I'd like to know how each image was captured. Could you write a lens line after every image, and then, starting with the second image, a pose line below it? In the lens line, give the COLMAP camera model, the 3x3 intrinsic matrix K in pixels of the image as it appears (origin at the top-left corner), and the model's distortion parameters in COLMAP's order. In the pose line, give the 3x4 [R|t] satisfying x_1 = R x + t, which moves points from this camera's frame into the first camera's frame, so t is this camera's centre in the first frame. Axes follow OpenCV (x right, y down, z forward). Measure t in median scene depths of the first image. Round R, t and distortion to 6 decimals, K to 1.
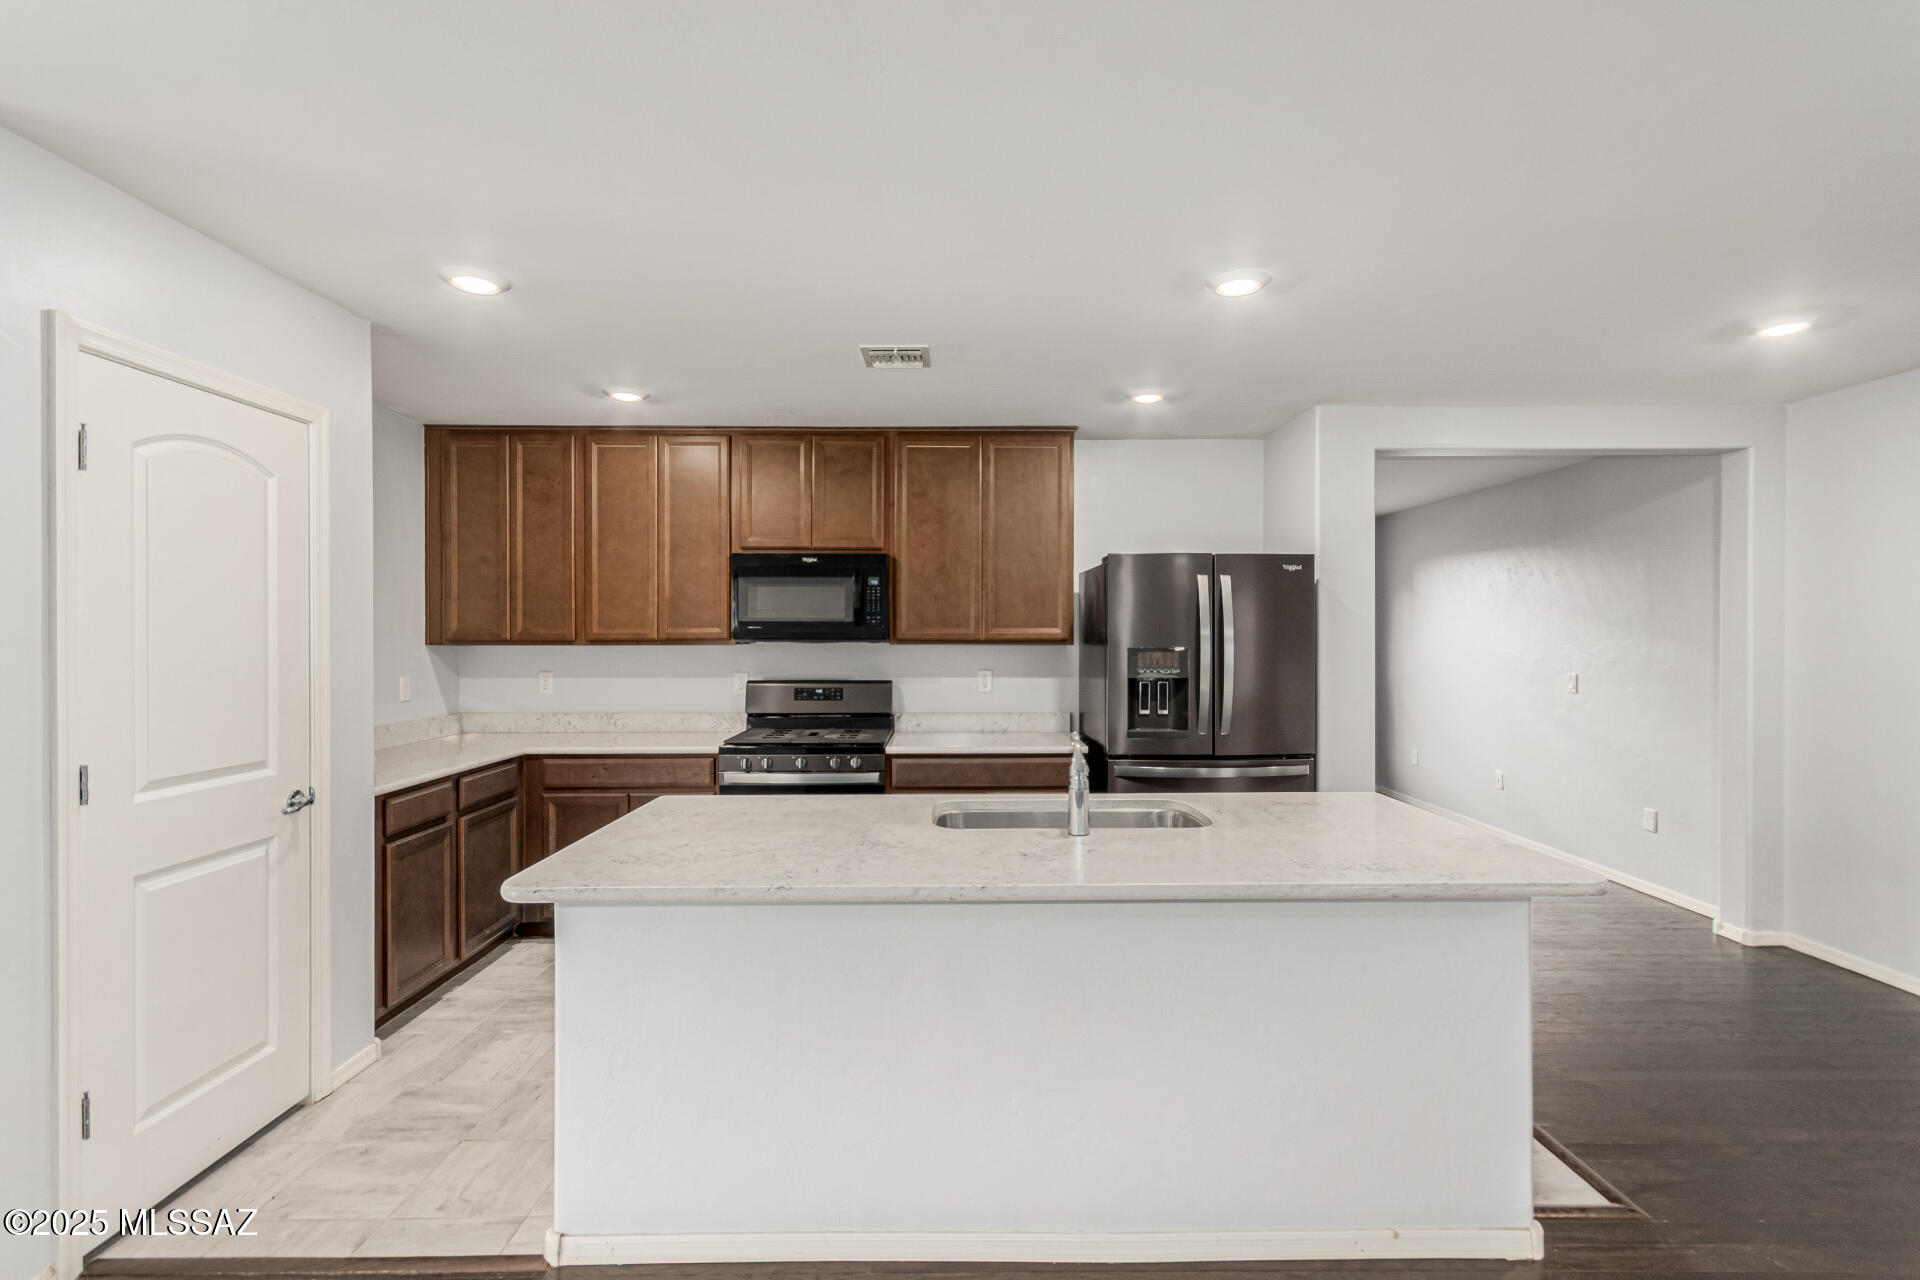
lens RADIAL K [[890.7, 0, 958.6], [0, 890.7, 640.5], [0, 0, 1]] dist [0.001452, 0.001609]
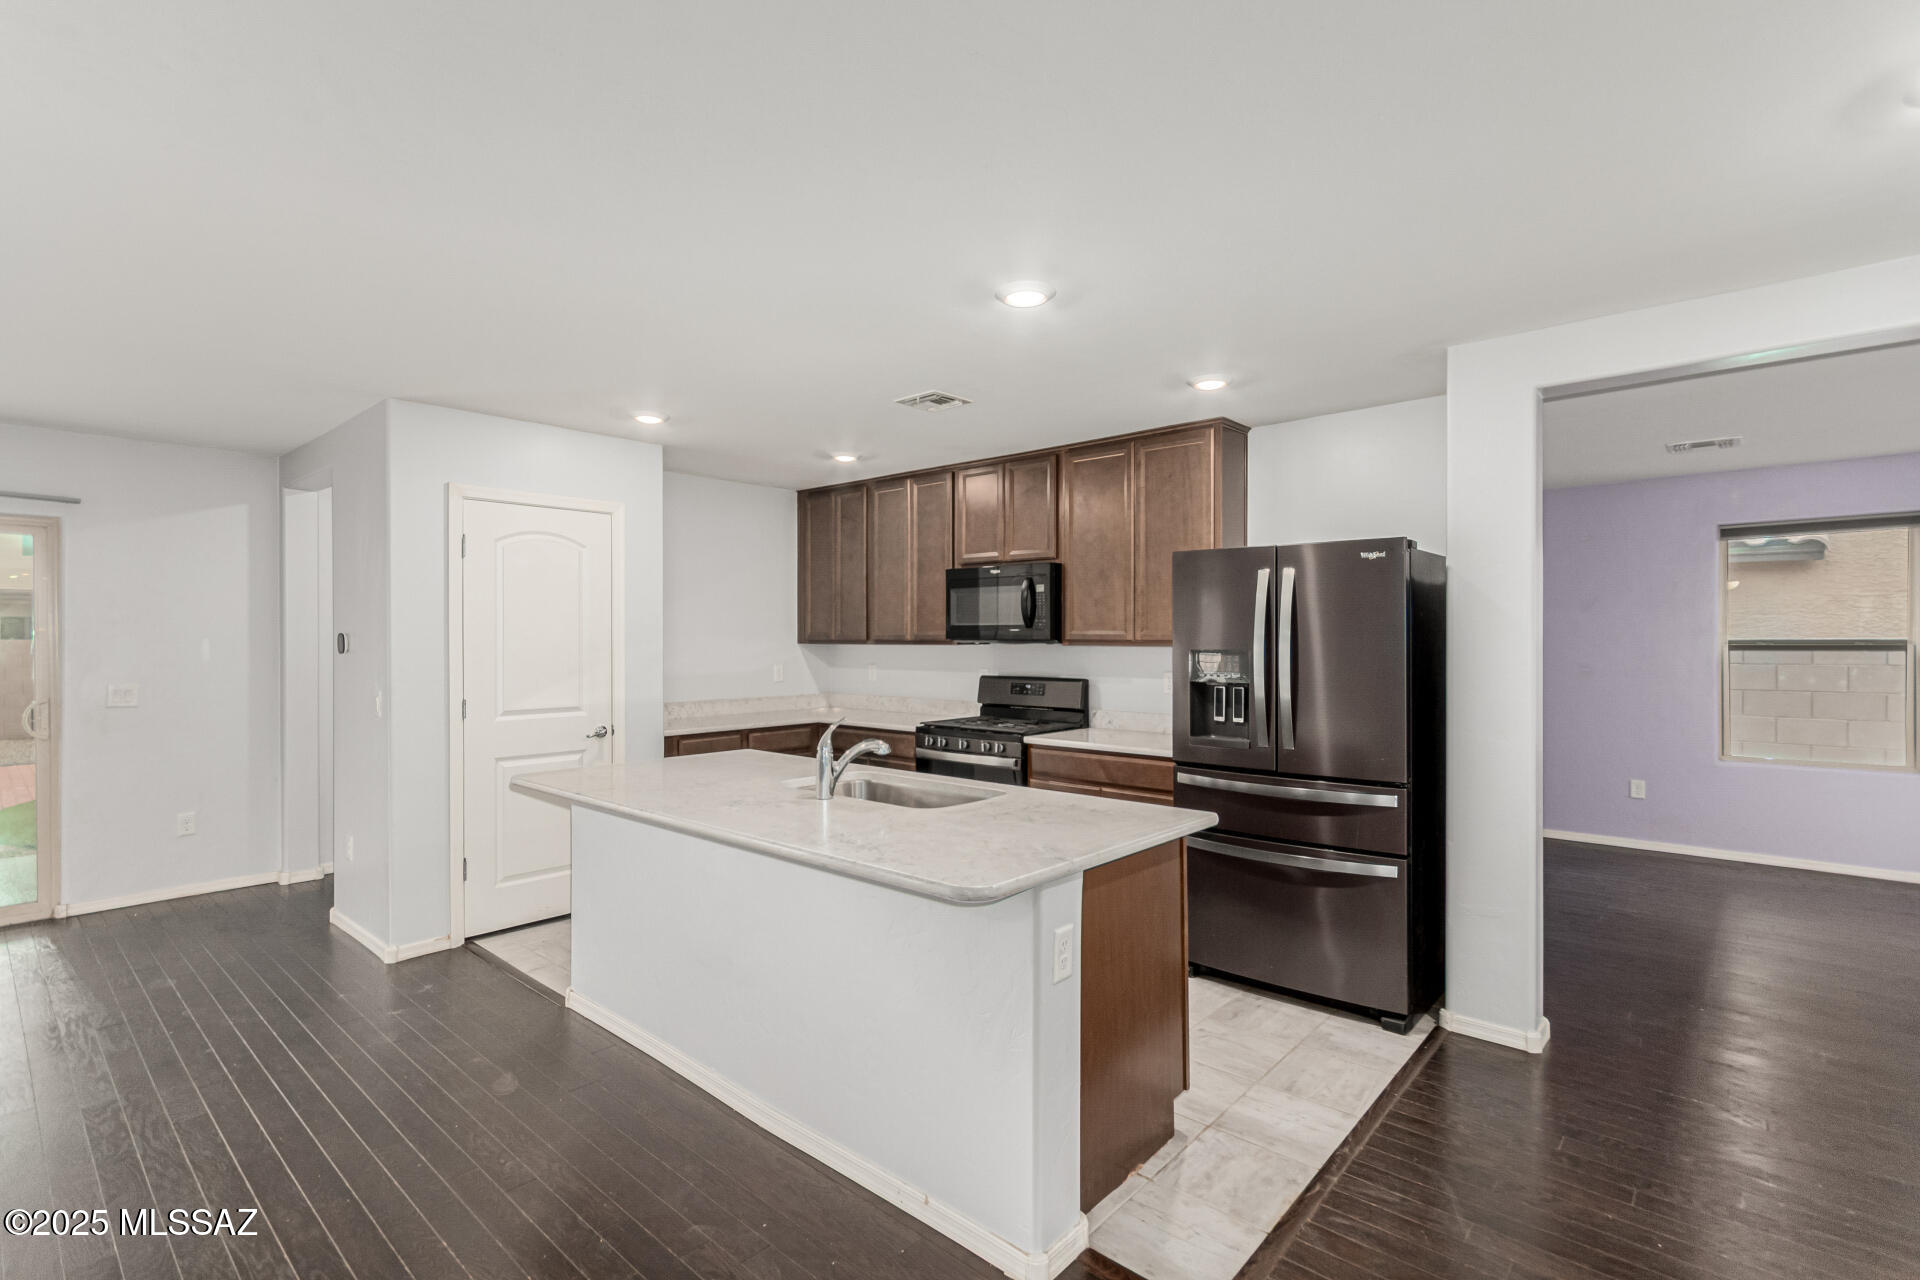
lens RADIAL K [[890.7, 0, 960.5], [0, 890.7, 645.0], [0, 0, 1]] dist [0.001452, 0.001609]
pose [[0.737001, 0.006193, -0.675863, 0.574200], [-0.004119, 0.999981, 0.004671, -0.000615], [0.675879, -0.000659, 0.737013, 0.114673]]
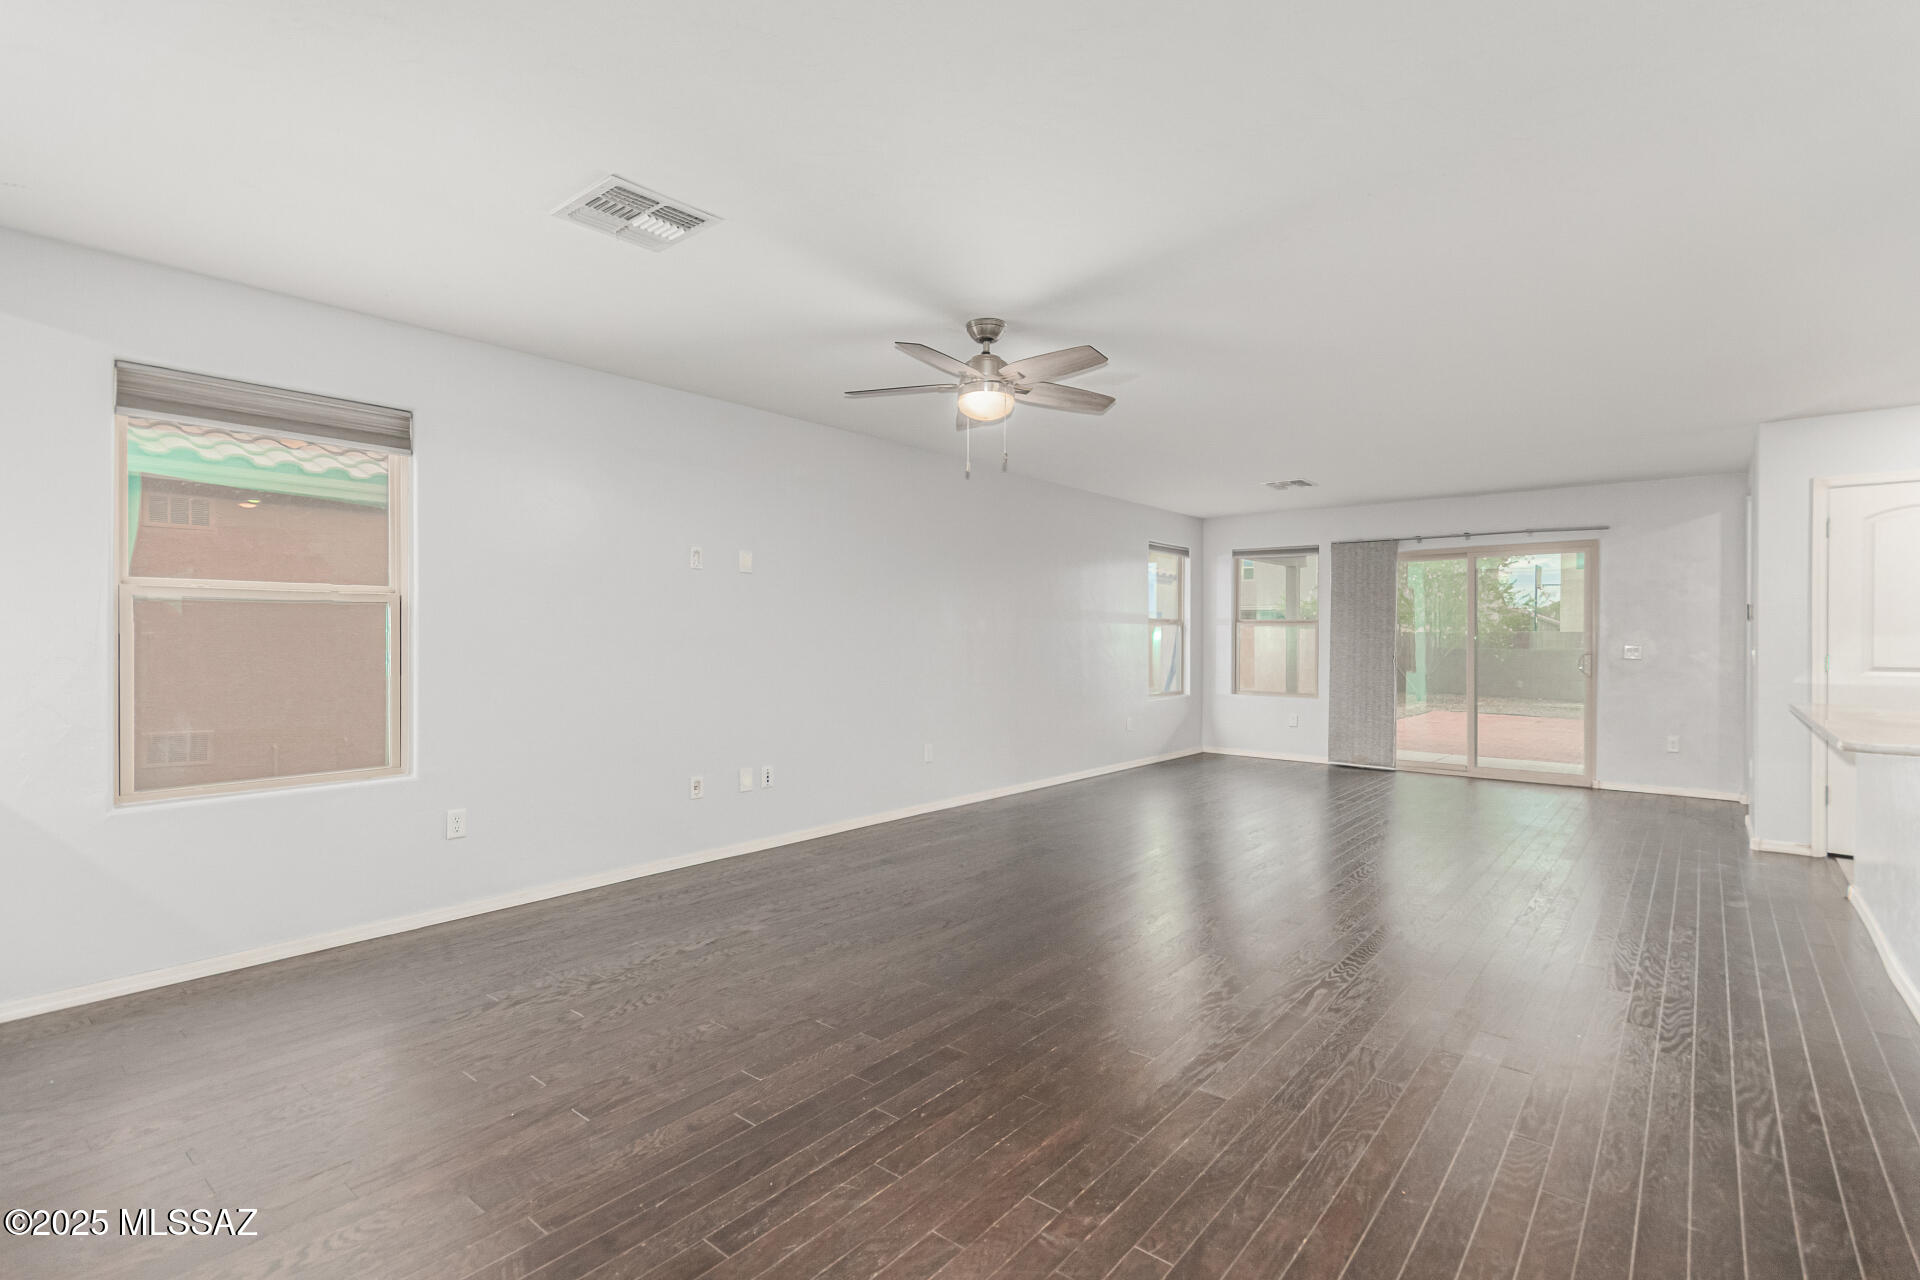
lens RADIAL K [[890.7, 0, 970.3], [0, 890.7, 642.6], [0, 0, 1]] dist [0.001452, 0.001609]
pose [[-0.644039, 0.004048, -0.764982, 1.133686], [-0.007906, 0.999897, 0.011948, 0.043883], [0.764952, 0.013743, -0.643941, 0.351646]]
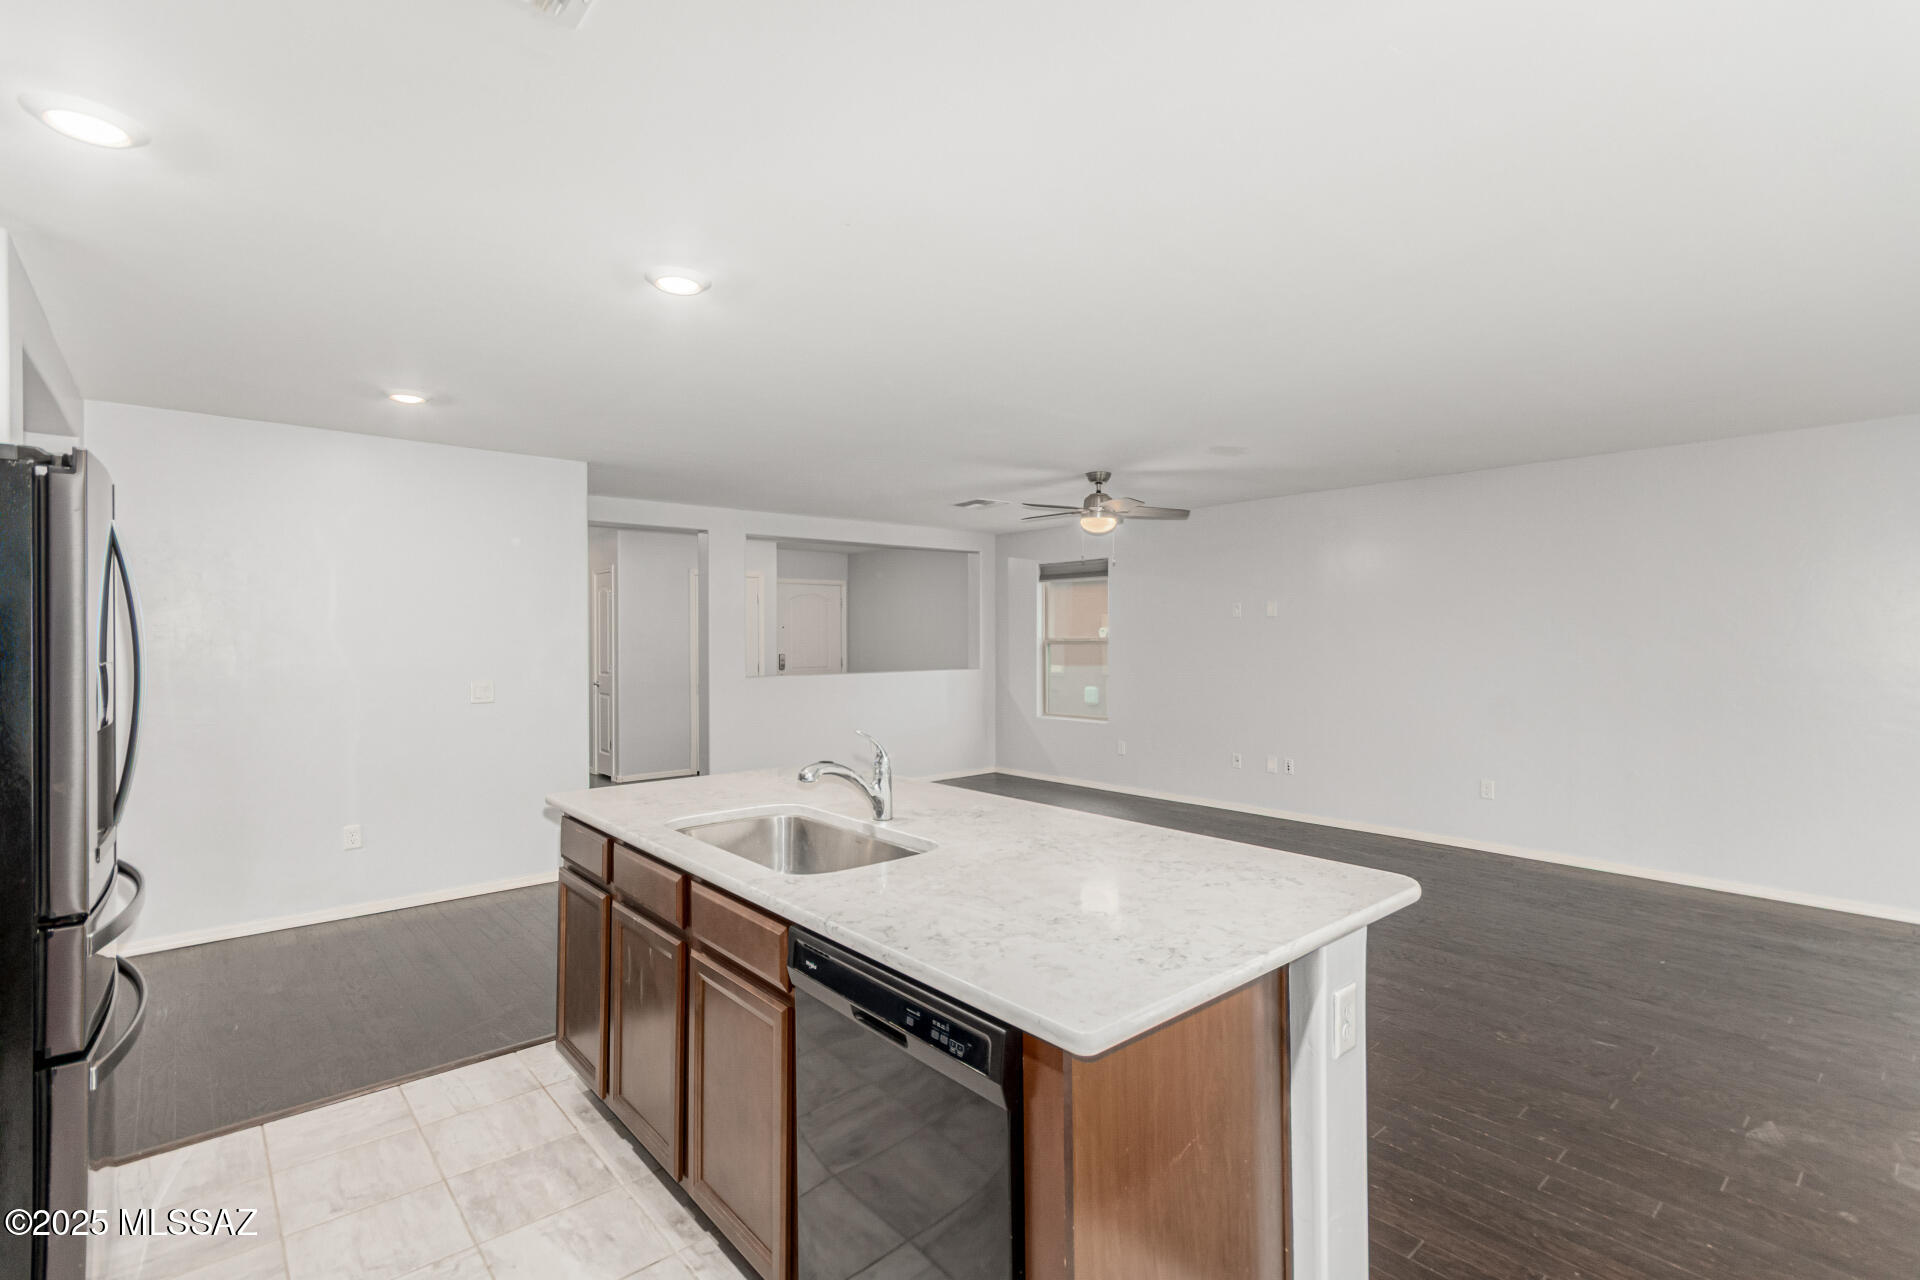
lens RADIAL K [[890.7, 0, 958.4], [0, 890.7, 636.3], [0, 0, 1]] dist [0.001452, 0.001609]
pose [[-0.646056, 0.005439, 0.763270, -0.385851], [0.009723, 0.999952, 0.001105, -0.001378], [-0.763228, 0.008135, -0.646078, 0.852077]]
